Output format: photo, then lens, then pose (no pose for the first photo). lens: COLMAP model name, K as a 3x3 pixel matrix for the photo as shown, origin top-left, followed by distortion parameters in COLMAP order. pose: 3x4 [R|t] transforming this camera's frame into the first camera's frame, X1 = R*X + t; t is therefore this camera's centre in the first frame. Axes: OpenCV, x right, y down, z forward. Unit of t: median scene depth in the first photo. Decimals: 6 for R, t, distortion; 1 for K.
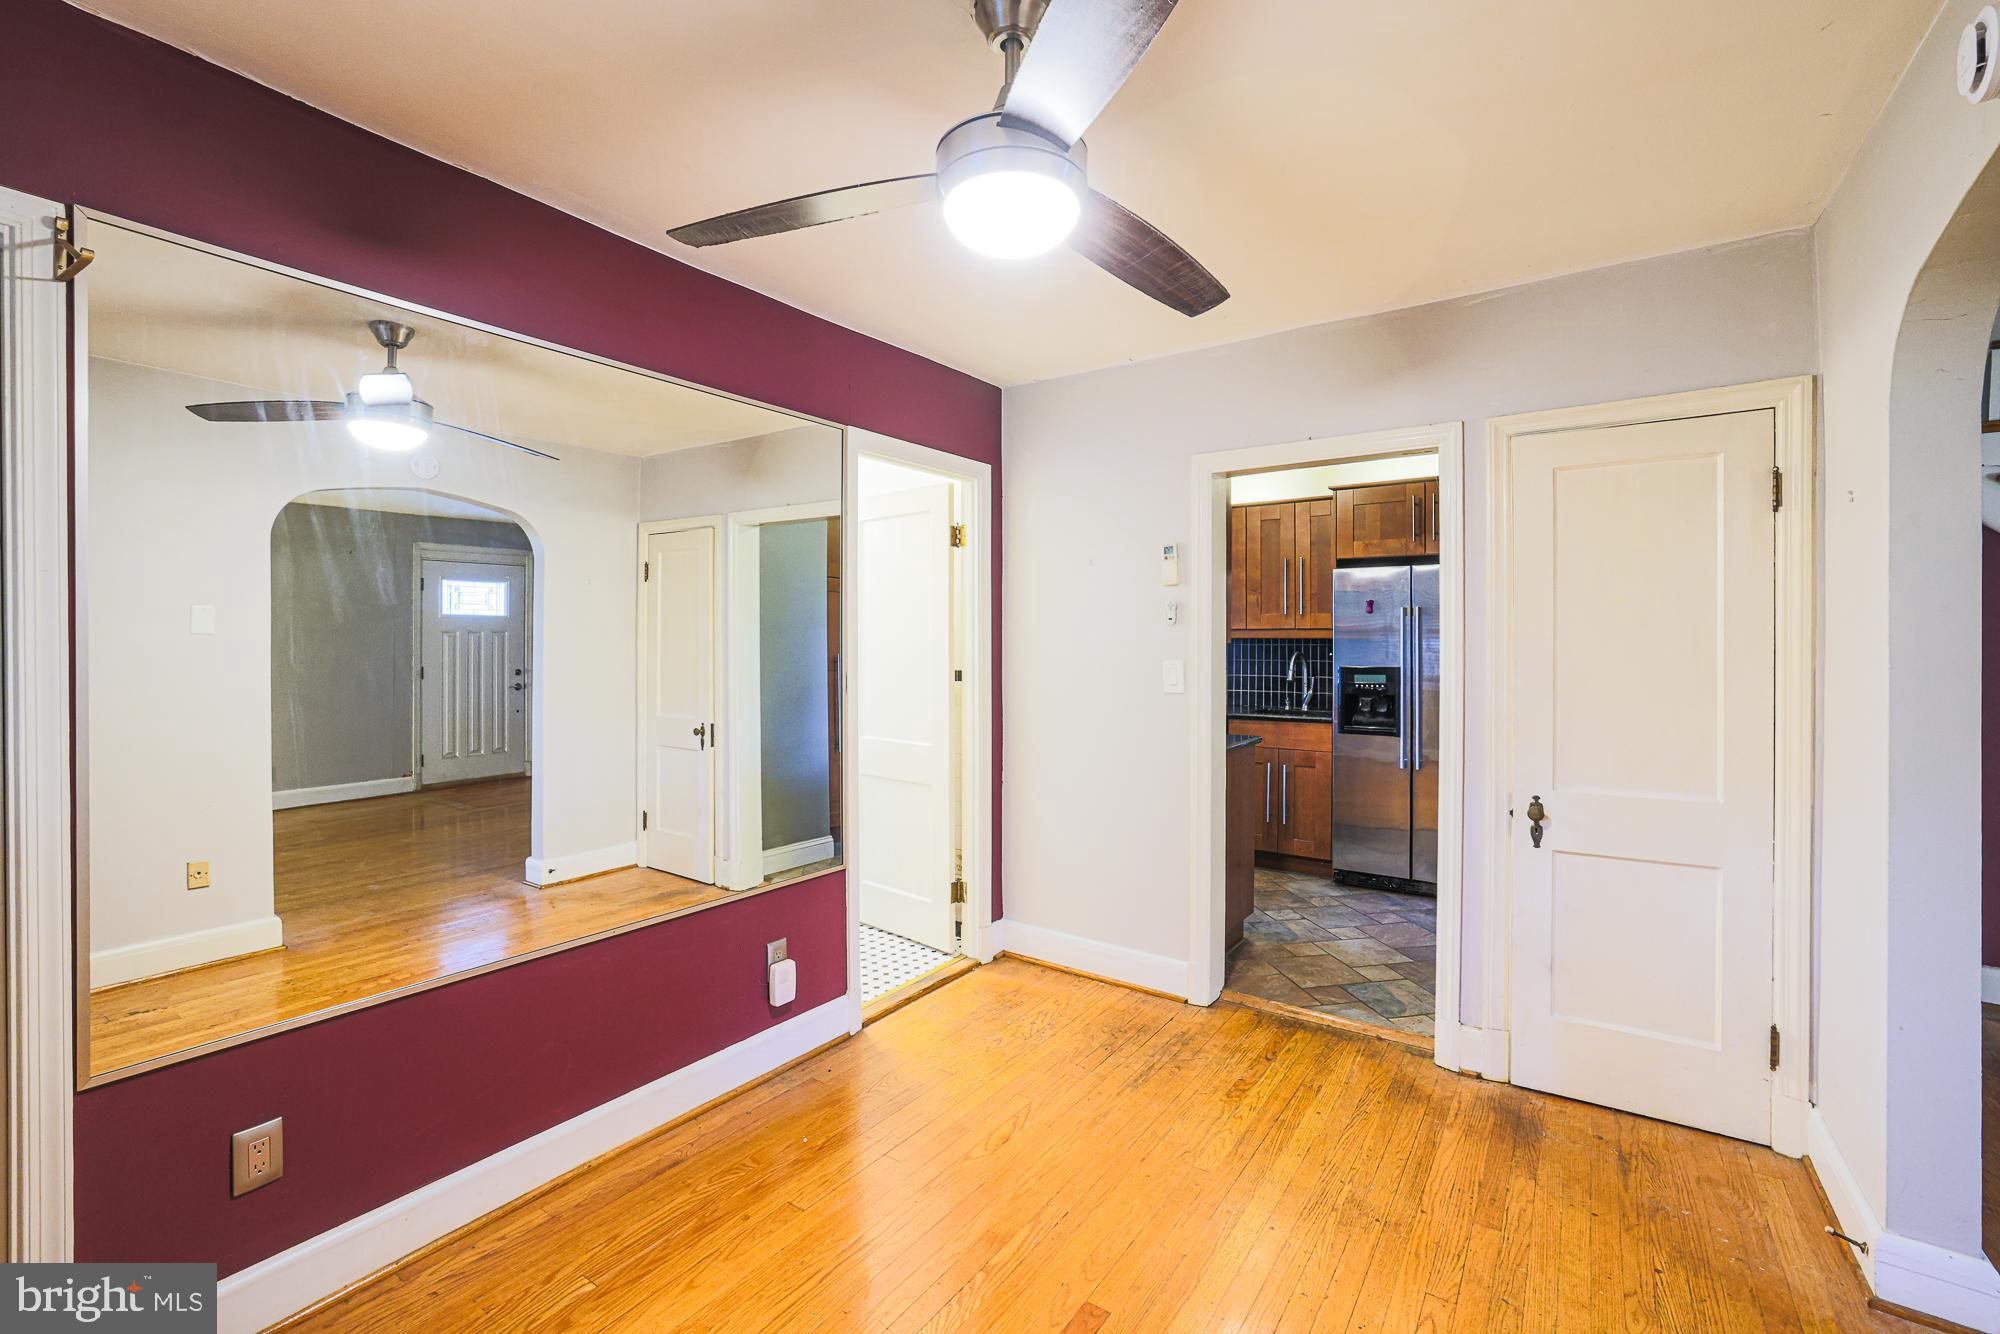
lens RADIAL K [[874.2, 0, 1007.2], [0, 874.2, 635.7], [0, 0, 1]] dist [-0.045209, 0.015208]
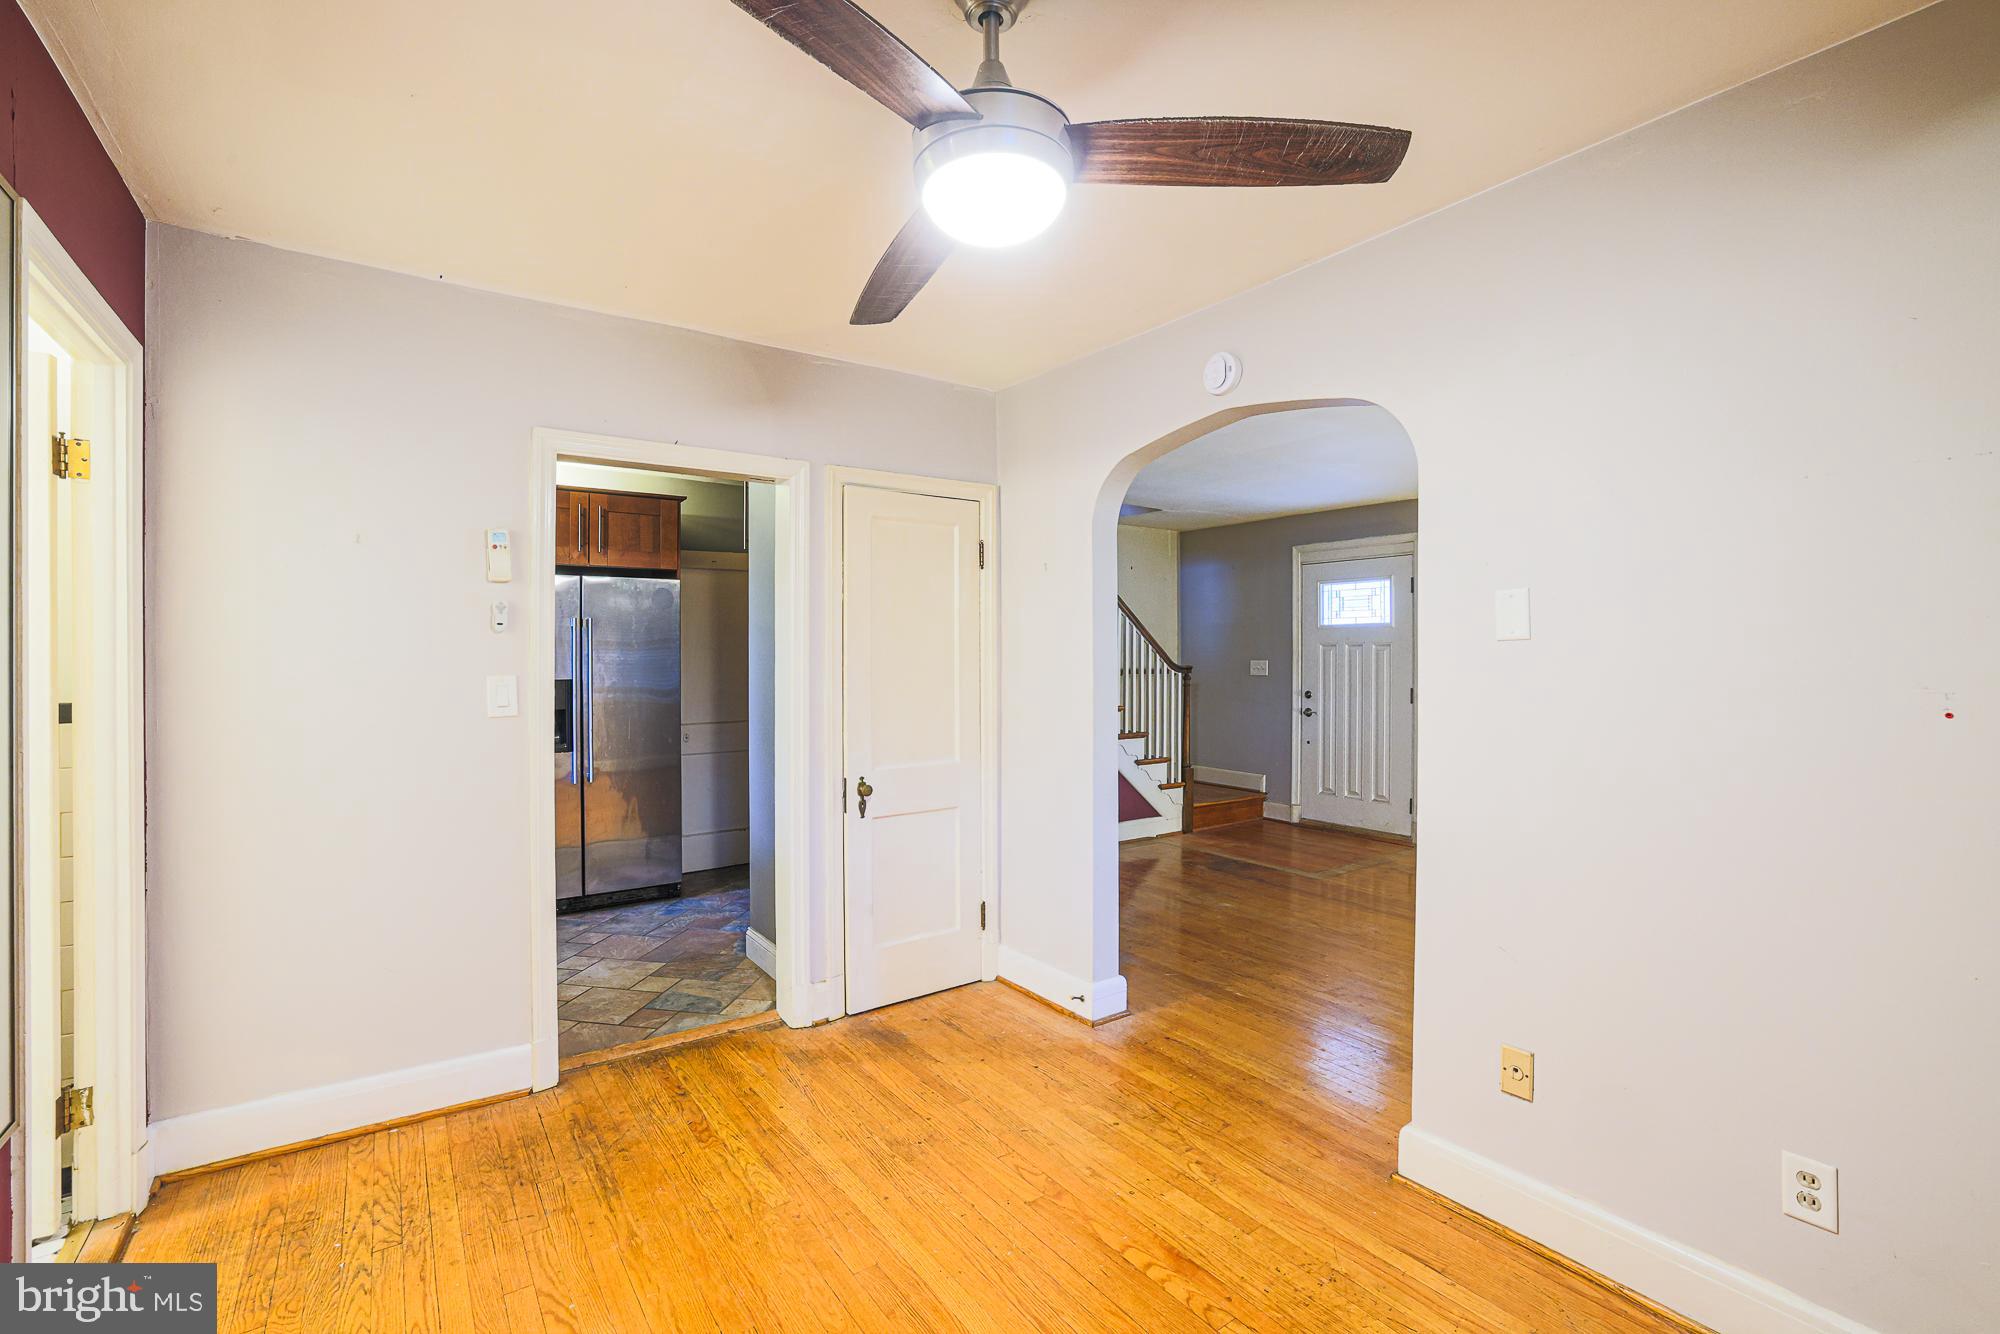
lens RADIAL K [[870.5, 0, 998.9], [0, 870.5, 646.5], [0, 0, 1]] dist [-0.053554, 0.016170]
pose [[0.333692, 0.003575, 0.942676, -0.399481], [-0.004265, 0.999988, -0.002283, -0.000855], [-0.942673, -0.003259, 0.333703, 0.308680]]
